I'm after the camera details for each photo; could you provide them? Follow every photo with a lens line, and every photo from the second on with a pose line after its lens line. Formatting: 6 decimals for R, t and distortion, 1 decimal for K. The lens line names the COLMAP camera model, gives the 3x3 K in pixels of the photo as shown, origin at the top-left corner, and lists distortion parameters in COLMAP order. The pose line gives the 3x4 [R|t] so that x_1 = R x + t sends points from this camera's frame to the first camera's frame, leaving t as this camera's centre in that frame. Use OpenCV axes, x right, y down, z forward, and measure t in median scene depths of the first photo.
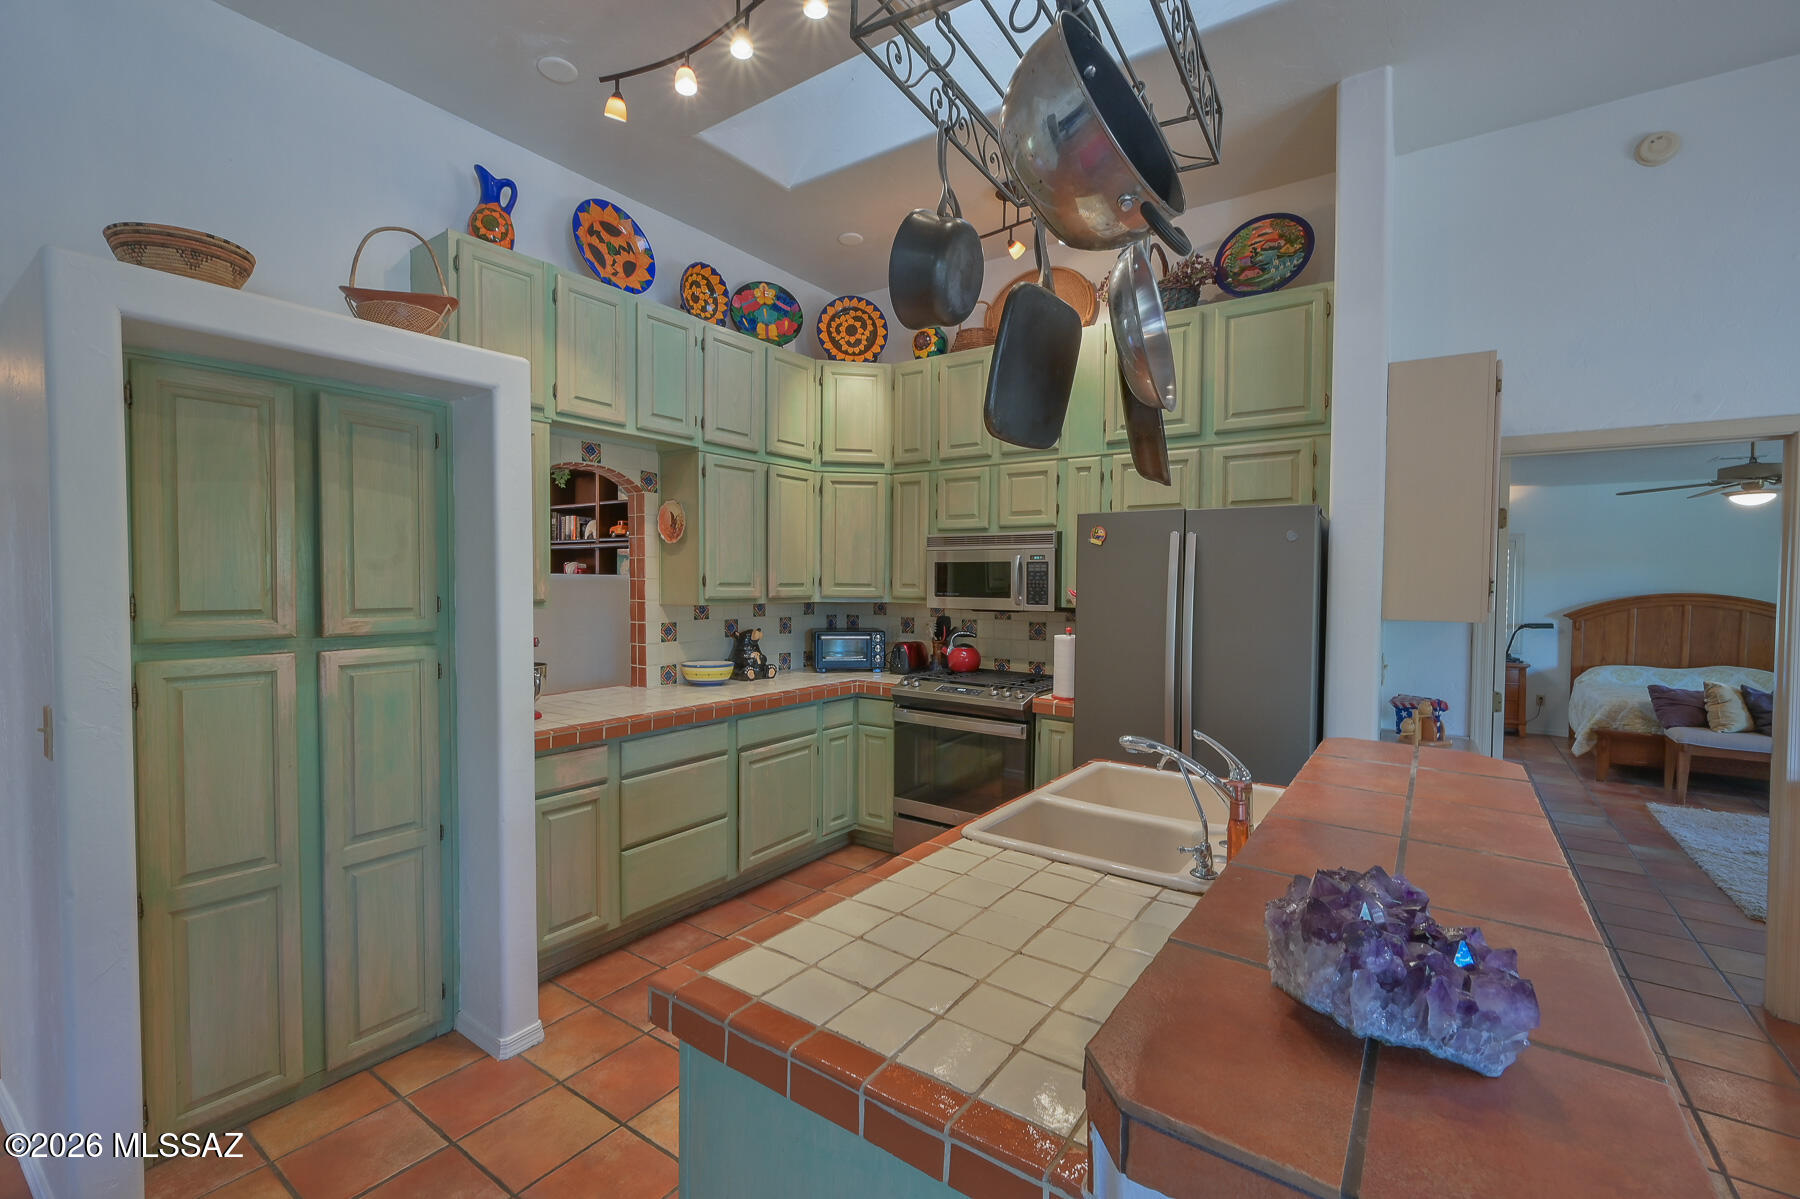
lens RADIAL K [[765.9, 0, 896.1], [0, 765.9, 602.7], [0, 0, 1]] dist [0.002460, 0.000120]
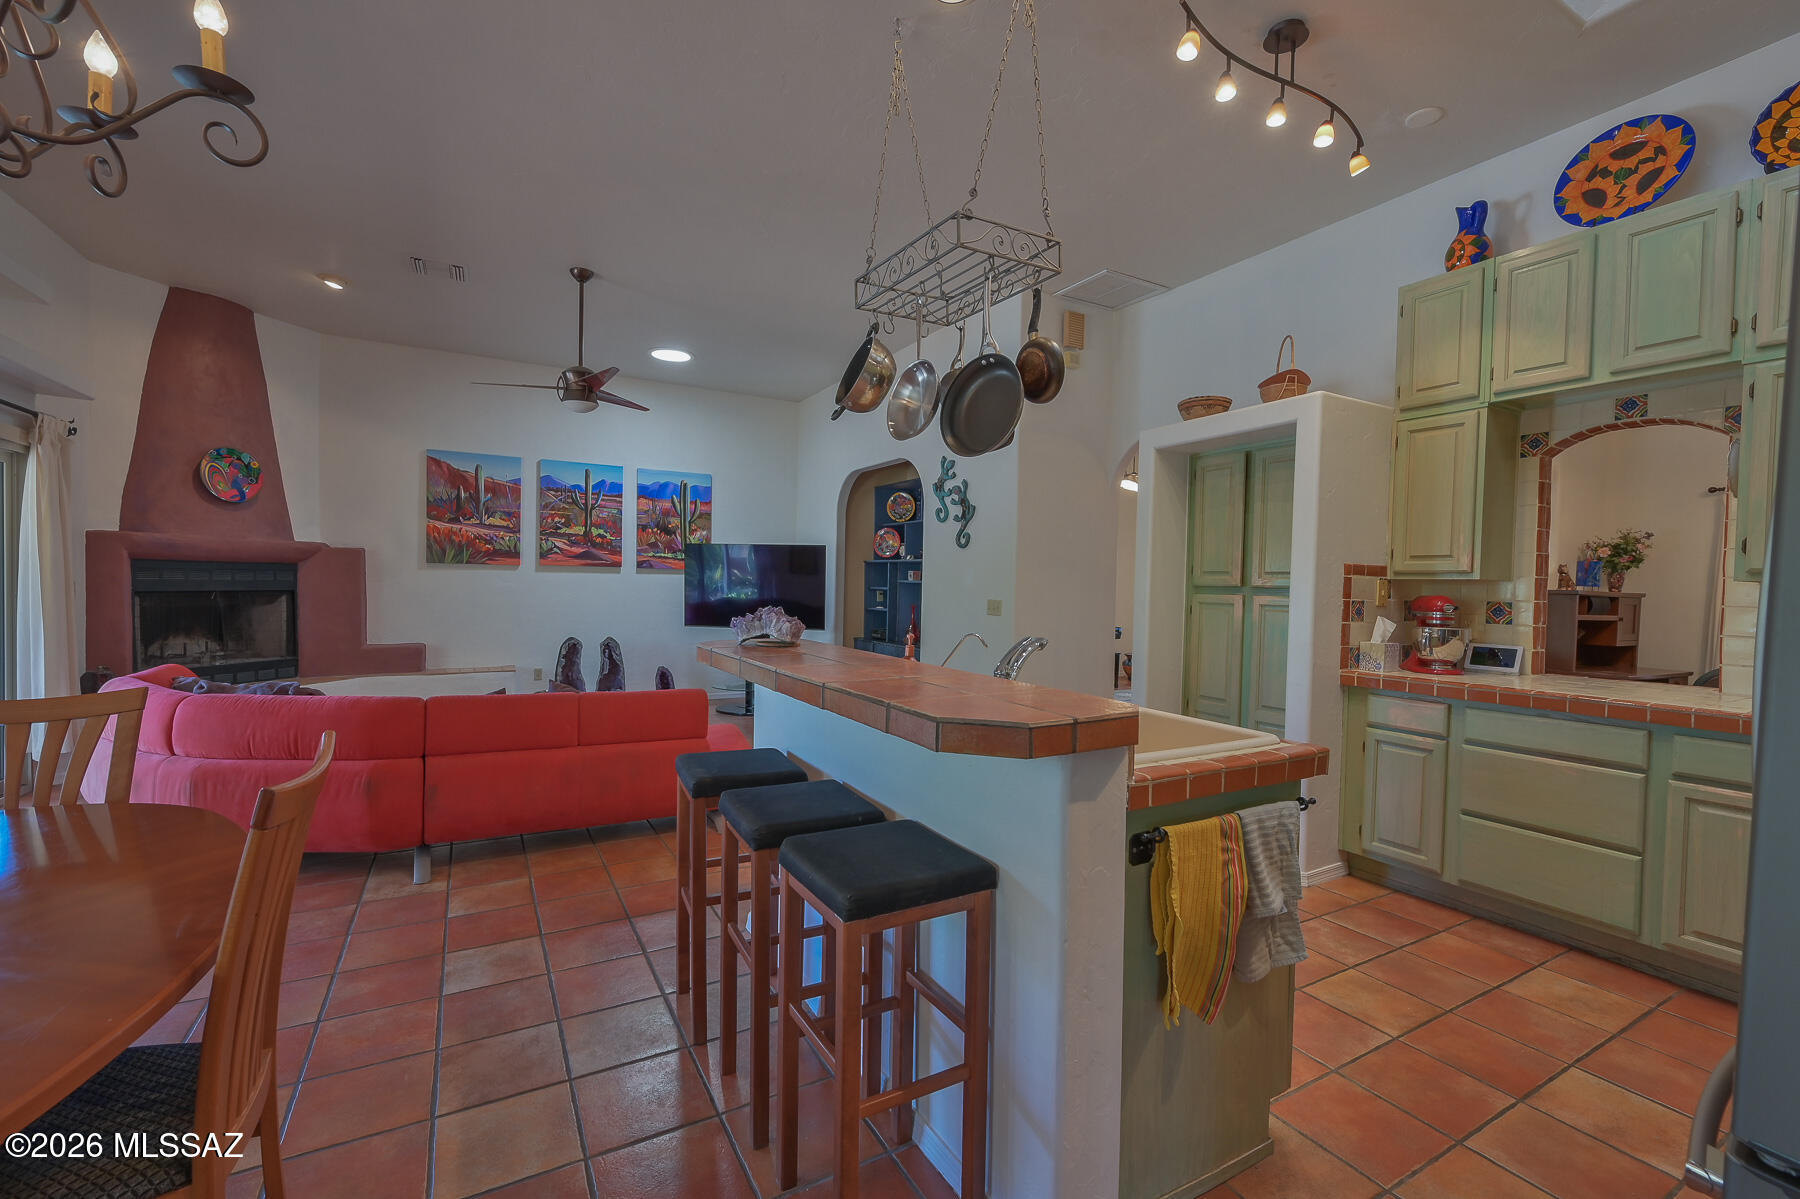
lens RADIAL K [[765.9, 0, 896.1], [0, 765.9, 602.7], [0, 0, 1]] dist [0.002460, 0.000120]
pose [[-0.425104, 0.005705, -0.905127, 0.628468], [-0.049769, 0.998320, 0.029667, 0.035308], [0.903775, 0.057659, -0.424106, 0.520245]]
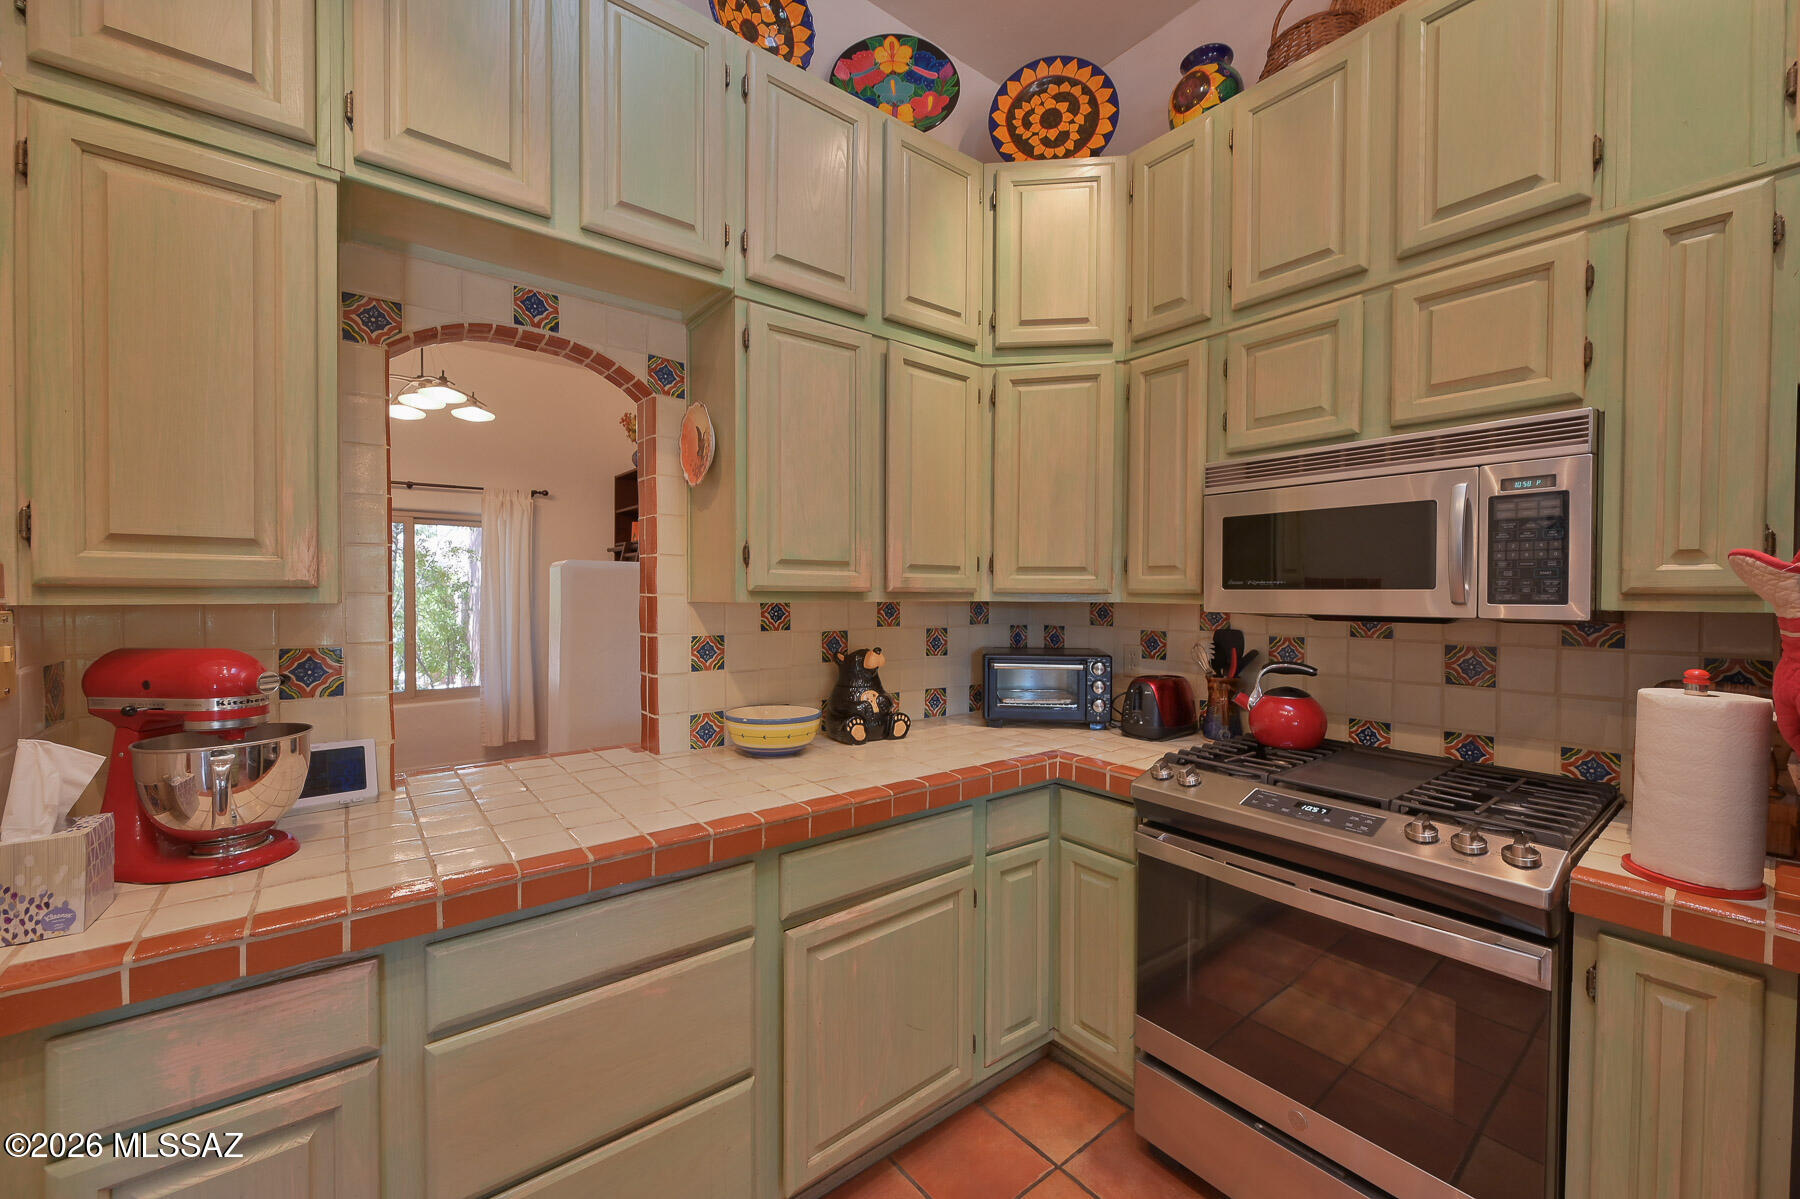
lens RADIAL K [[704.7, 0, 903.7], [0, 704.7, 602.9], [0, 0, 1]] dist [0.001475, -0.000024]
pose [[0.960284, 0.001369, -0.279022, -0.018330], [-0.005705, 0.999875, -0.014730, 0.008266], [0.278967, 0.015737, 0.960172, 0.507231]]
